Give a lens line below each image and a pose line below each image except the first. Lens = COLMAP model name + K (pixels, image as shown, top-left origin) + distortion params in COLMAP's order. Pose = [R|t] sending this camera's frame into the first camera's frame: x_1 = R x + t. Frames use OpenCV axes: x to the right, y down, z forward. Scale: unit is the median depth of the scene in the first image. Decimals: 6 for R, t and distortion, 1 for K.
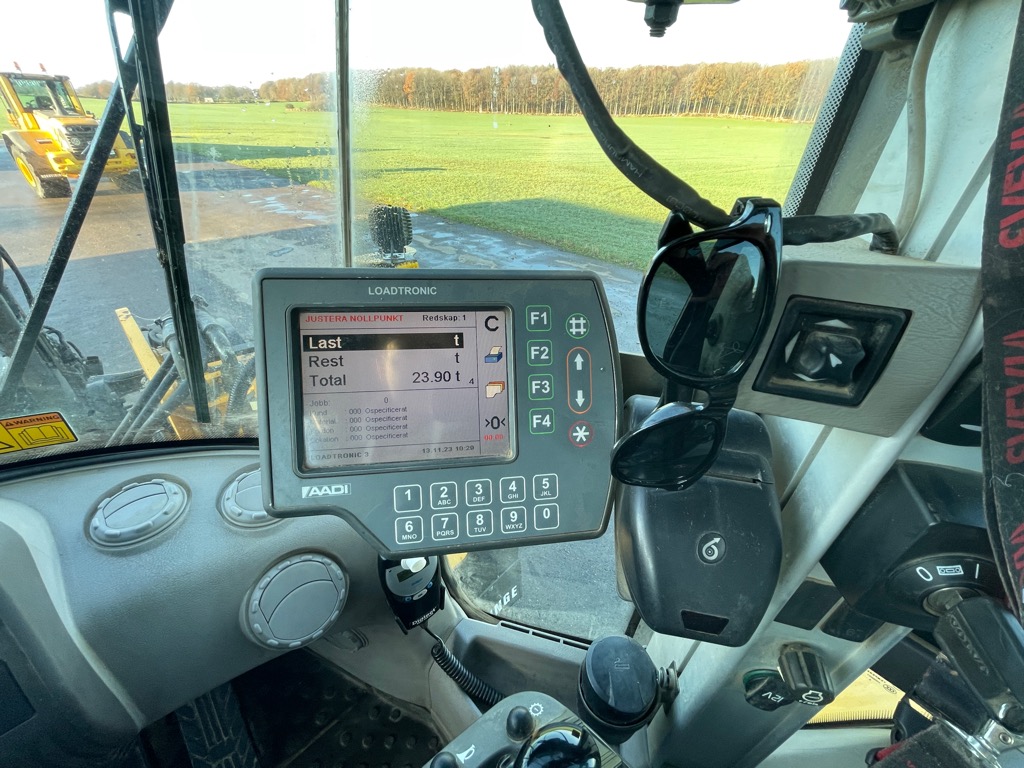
lens RADIAL K [[409.1, 0, 511.9], [0, 409.1, 381.2], [0, 0, 1]] dist [-0.001801, -0.000362]
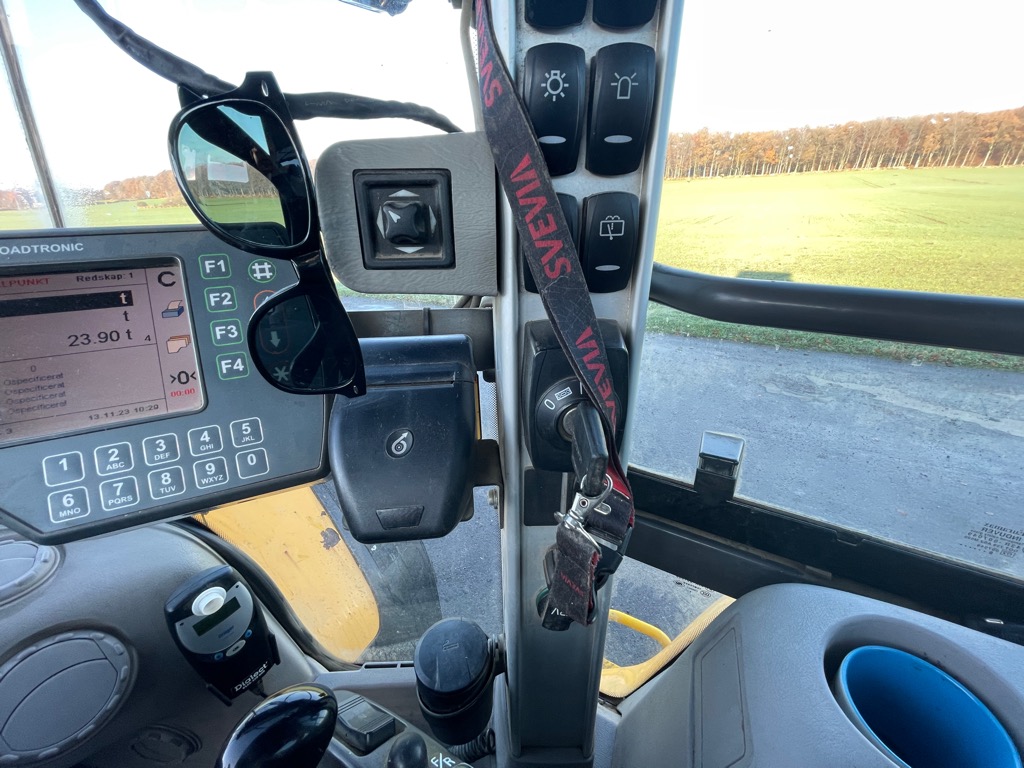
lens RADIAL K [[409.1, 0, 510.8], [0, 409.1, 380.1], [0, 0, 1]] dist [-0.001801, -0.000362]
pose [[0.962166, -0.174693, 0.209091, 0.285801], [0.202432, 0.971985, -0.119440, 0.217450], [-0.182368, 0.157248, 0.970575, -0.036024]]
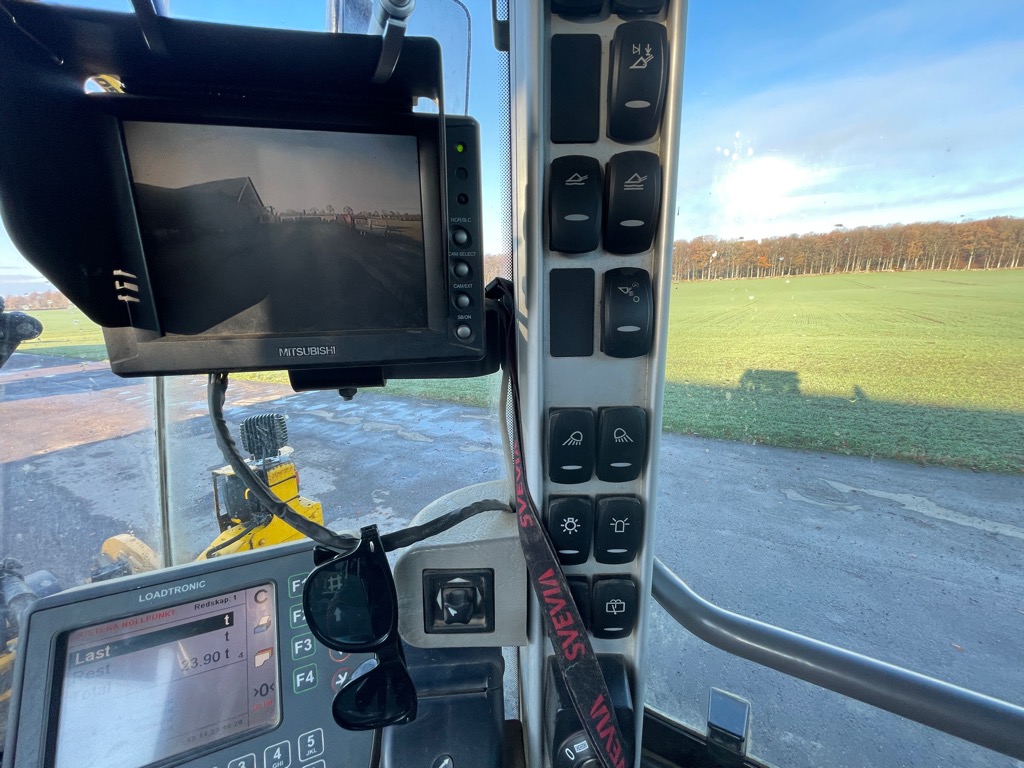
lens RADIAL K [[409.1, 0, 511.5], [0, 409.1, 381.2], [0, 0, 1]] dist [-0.001801, -0.000362]
pose [[0.968664, -0.119542, 0.217715, 0.282245], [0.188516, 0.924577, -0.331087, -0.109802], [-0.161715, 0.361755, 0.918140, -0.278539]]
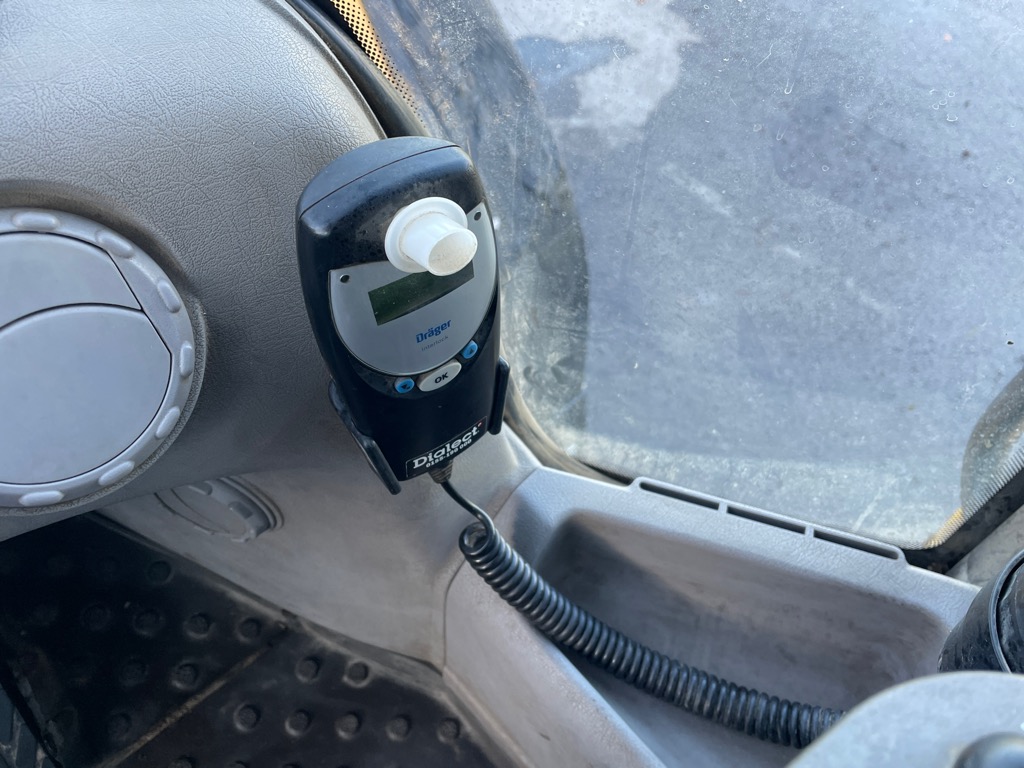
lens RADIAL K [[837.9, 0, 506.6], [0, 837.9, 373.9], [0, 0, 1]] dist [0.060543, -0.018786]
pose [[0.999150, 0.025106, -0.032699, -0.173274], [-0.011968, 0.935661, 0.352698, 0.334183], [0.039450, -0.352007, 0.935166, 0.462304]]
